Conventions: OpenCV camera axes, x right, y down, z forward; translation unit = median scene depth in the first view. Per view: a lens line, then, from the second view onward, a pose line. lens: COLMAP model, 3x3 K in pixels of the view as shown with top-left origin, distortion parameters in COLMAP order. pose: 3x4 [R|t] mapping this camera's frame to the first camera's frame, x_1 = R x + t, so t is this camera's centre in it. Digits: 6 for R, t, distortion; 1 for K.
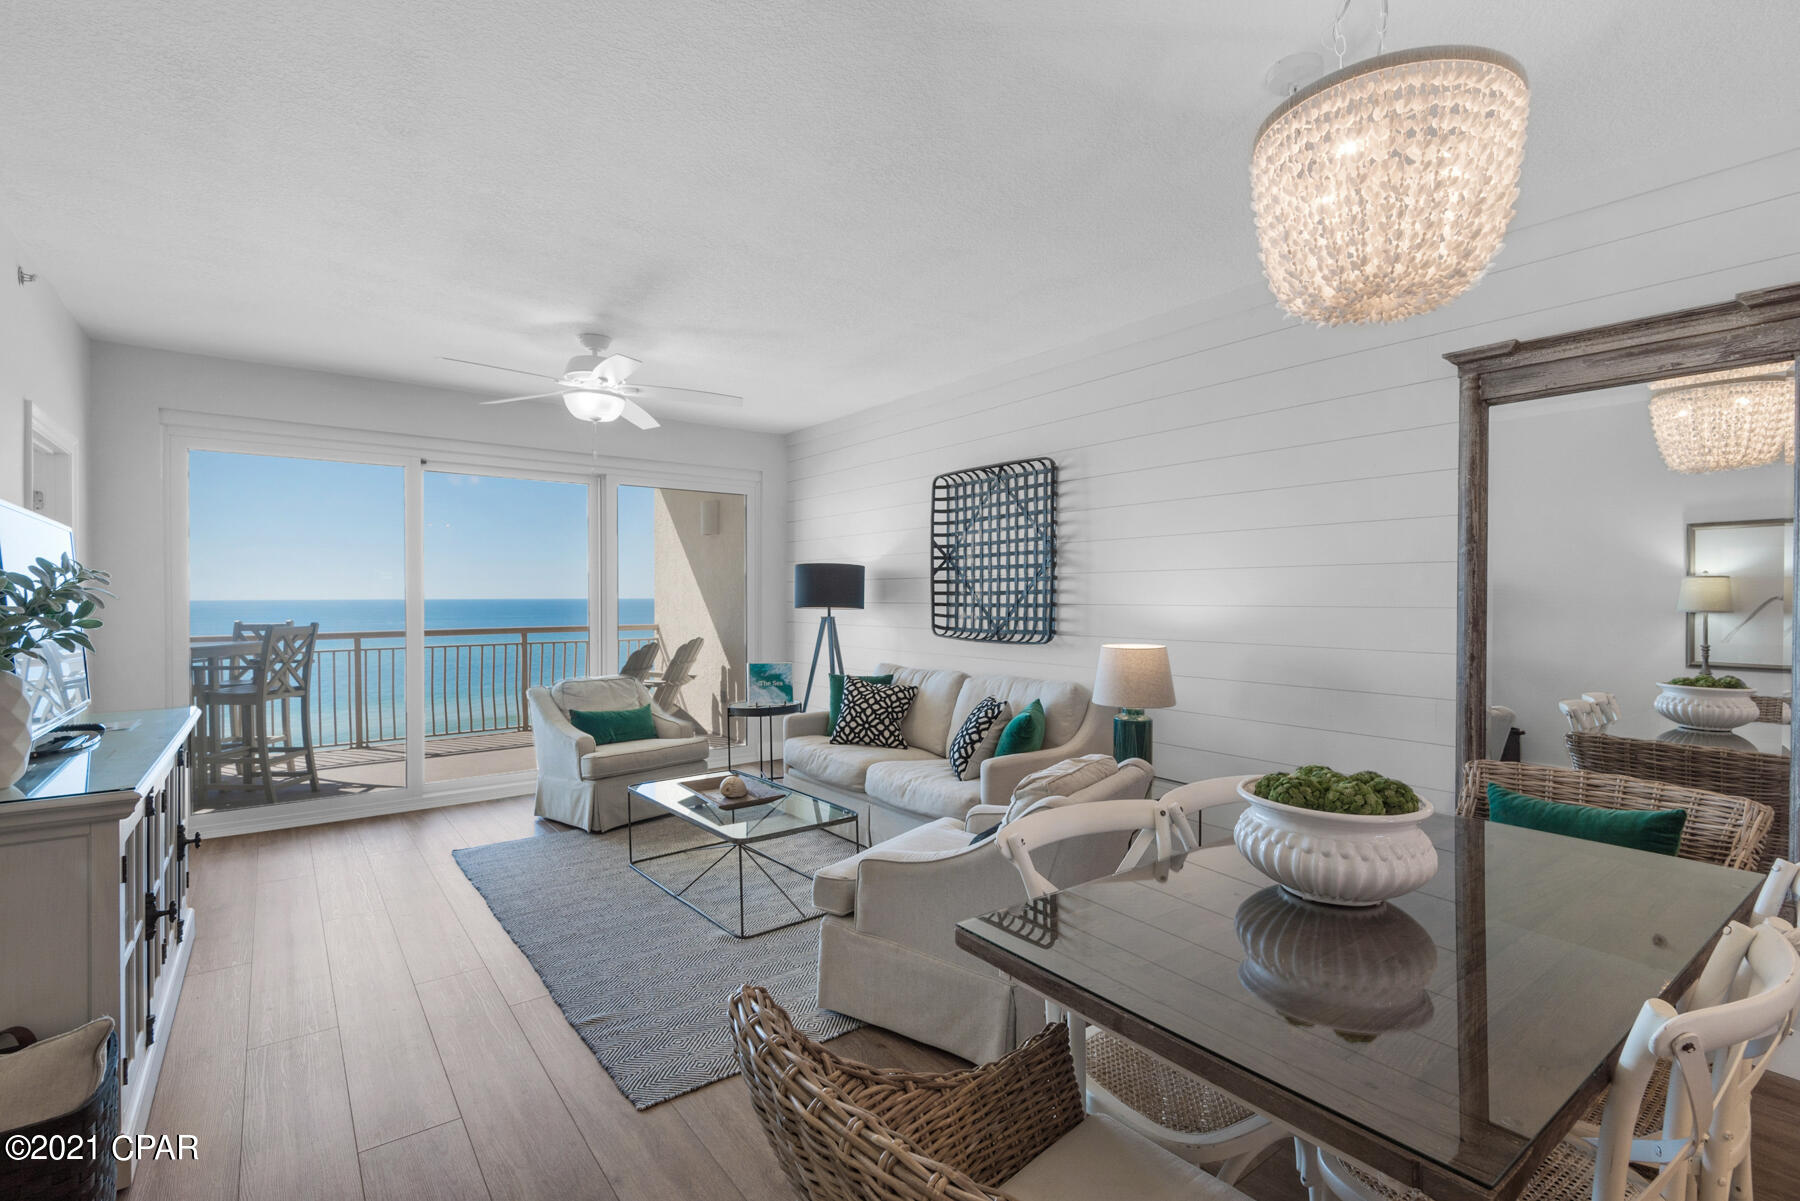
lens RADIAL K [[823.6, 0, 935.8], [0, 823.6, 599.7], [0, 0, 1]] dist [0.021497, -0.009310]
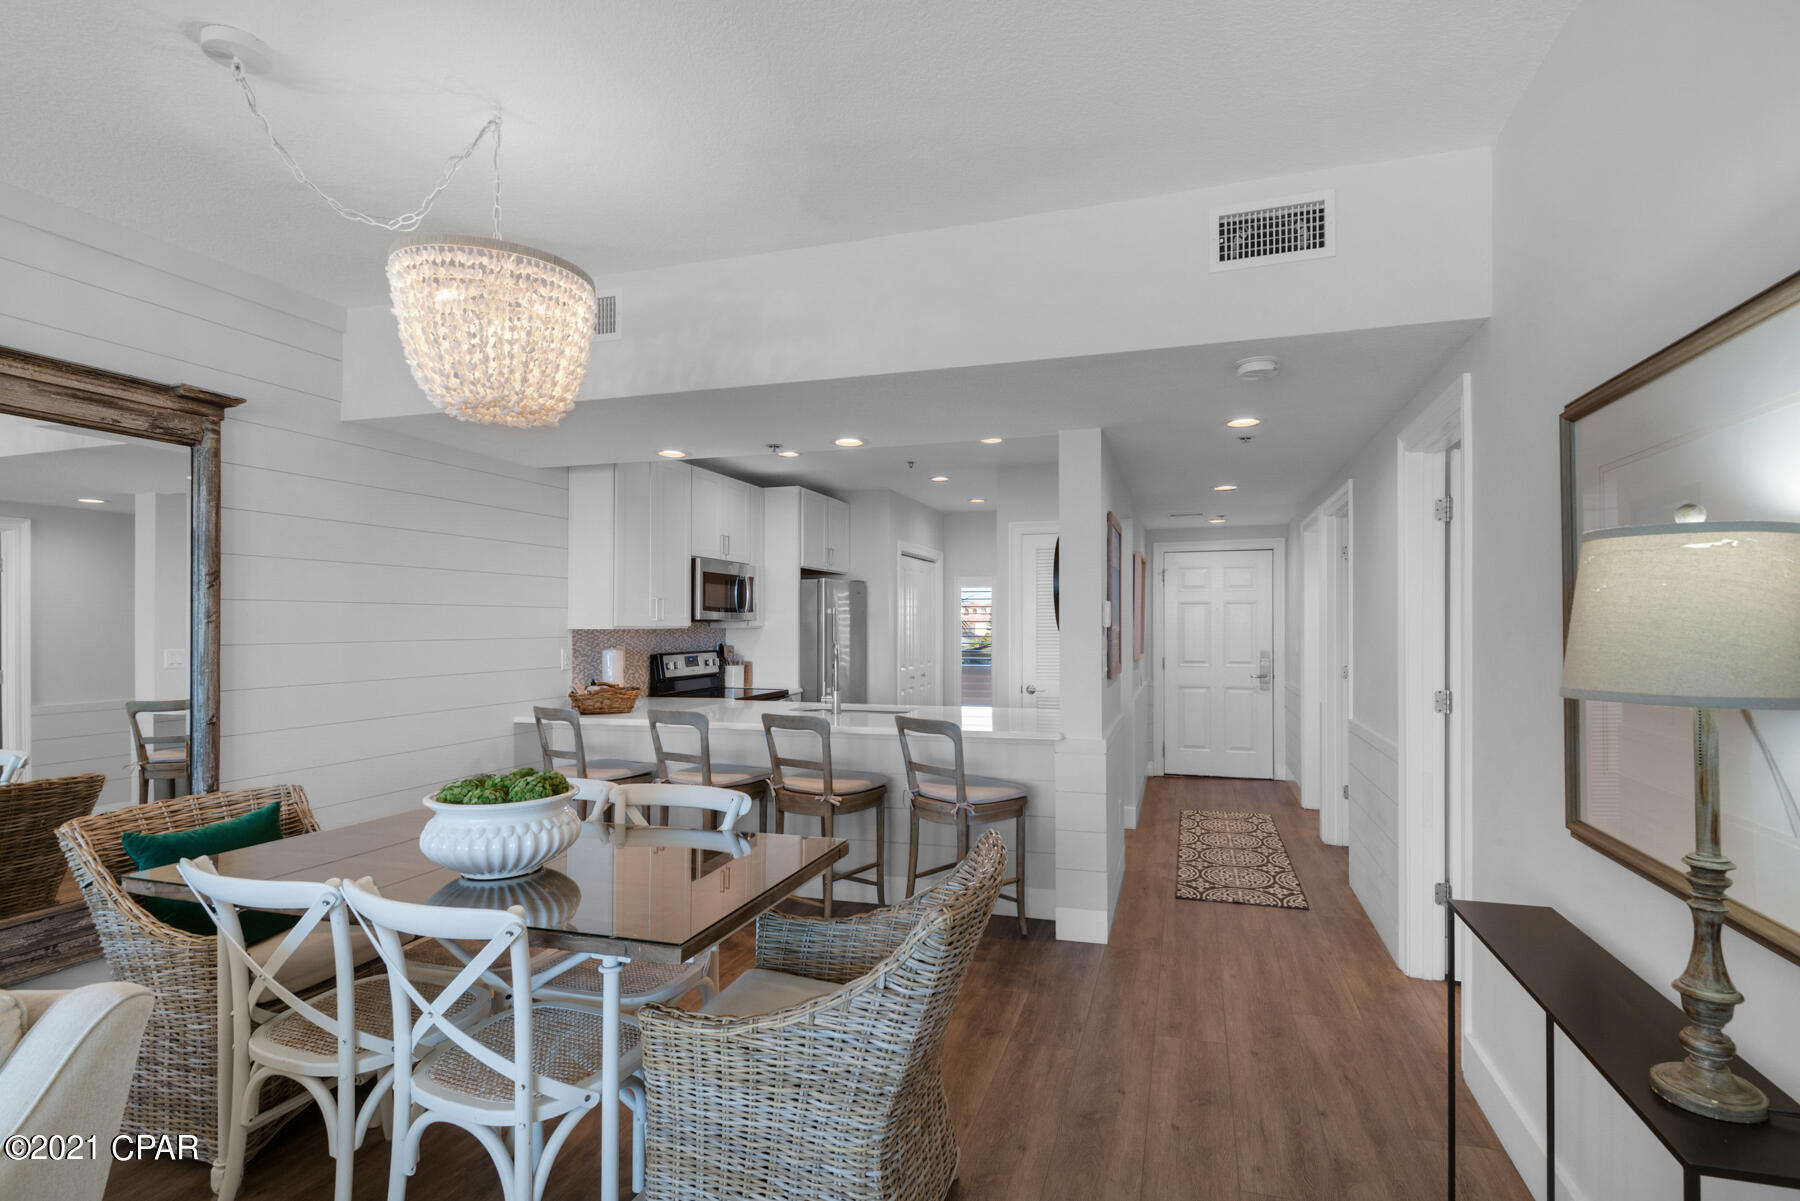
lens RADIAL K [[872.1, 0, 901.6], [0, 872.1, 609.2], [0, 0, 1]] dist [0.016126, -0.012889]
pose [[-0.544610, 0.017683, 0.838503, -0.316096], [0.009213, 0.999844, -0.015102, -0.005738], [-0.838639, -0.000500, -0.544688, 0.390320]]
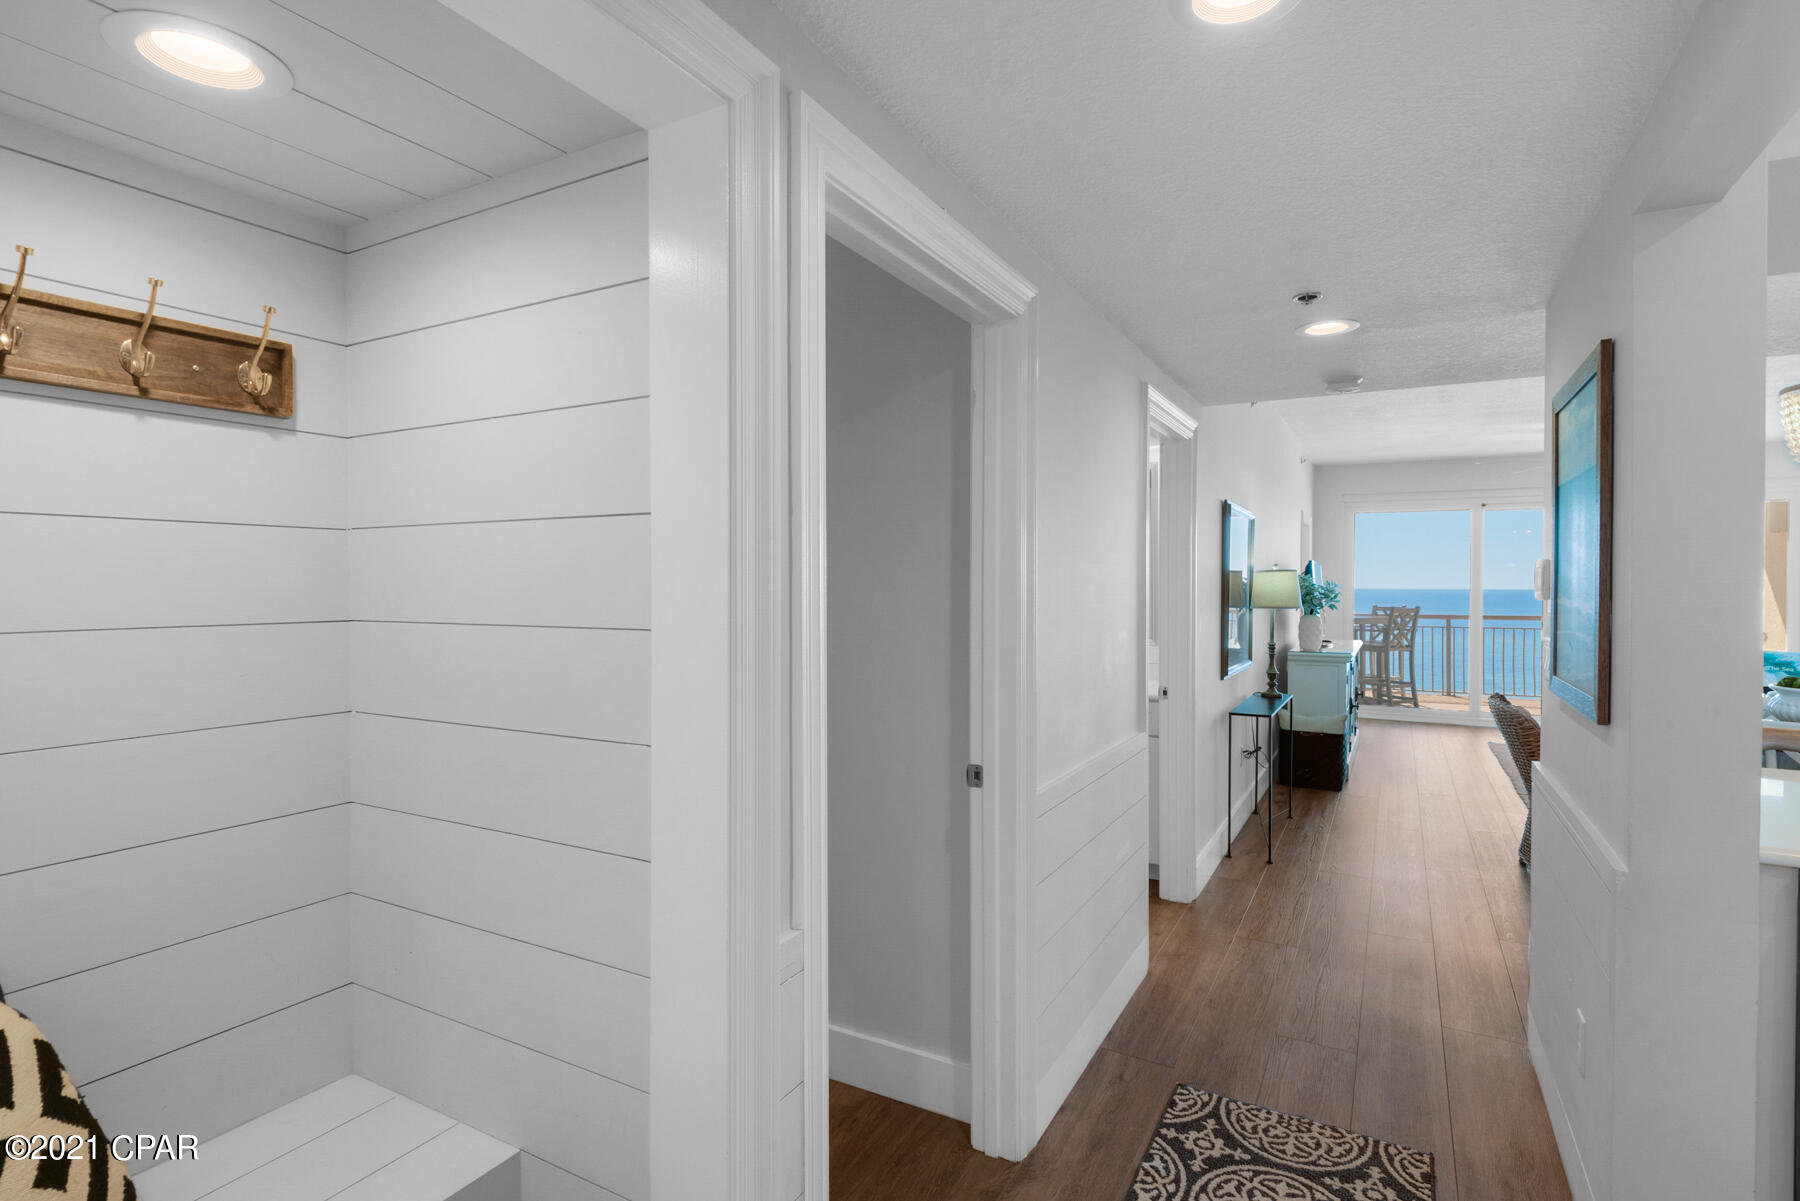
lens RADIAL K [[872.1, 0, 866.6], [0, 872.1, 592.1], [0, 0, 1]] dist [0.016126, -0.012889]
pose [[0.348711, 0.012921, -0.937141, 0.589128], [-0.009458, 0.999903, 0.010267, -0.008915], [0.937182, 0.005283, 0.348800, -0.743564]]
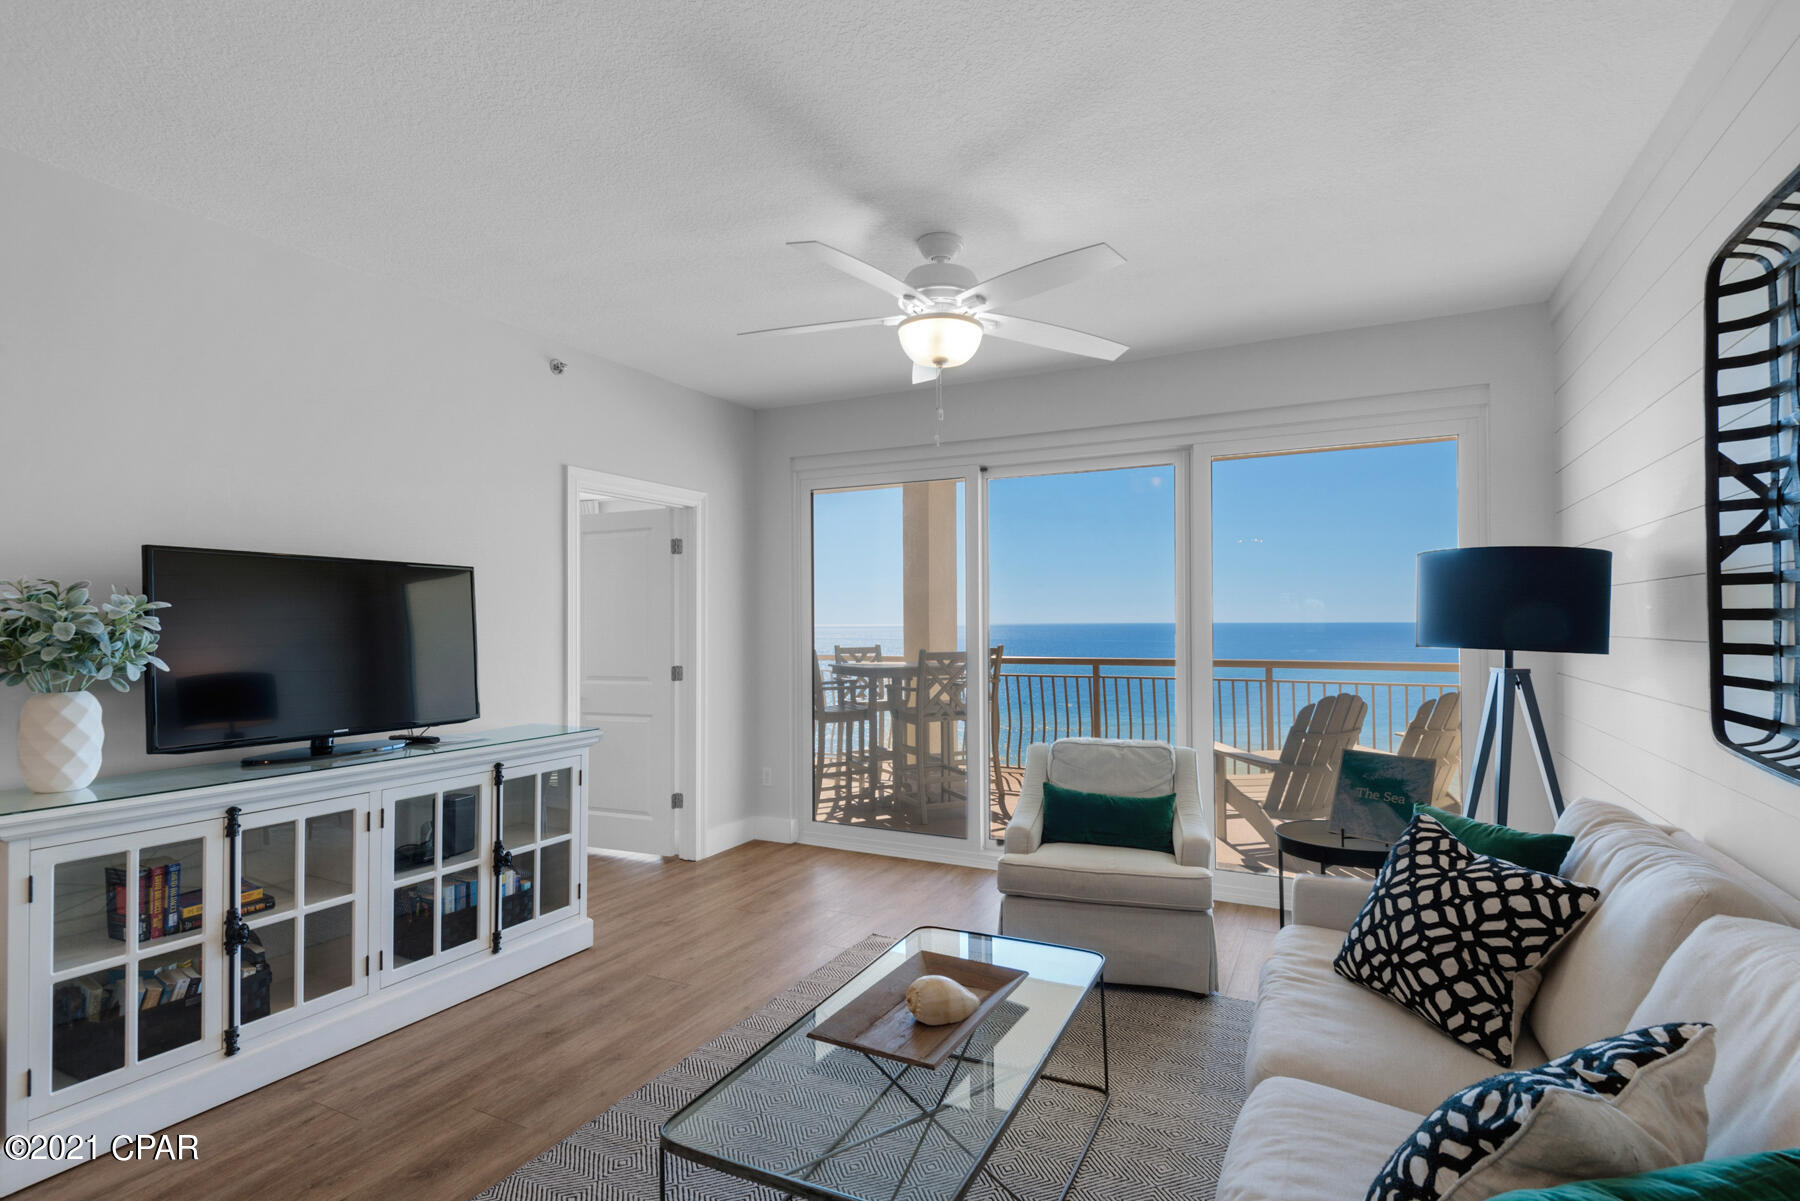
lens RADIAL K [[872.1, 0, 889.0], [0, 872.1, 612.7], [0, 0, 1]] dist [0.016126, -0.012889]
pose [[0.411891, -0.008293, -0.911195, 0.189084], [-0.000650, 0.999956, -0.009394, -0.005572], [0.911233, 0.004462, 0.411867, 0.594497]]
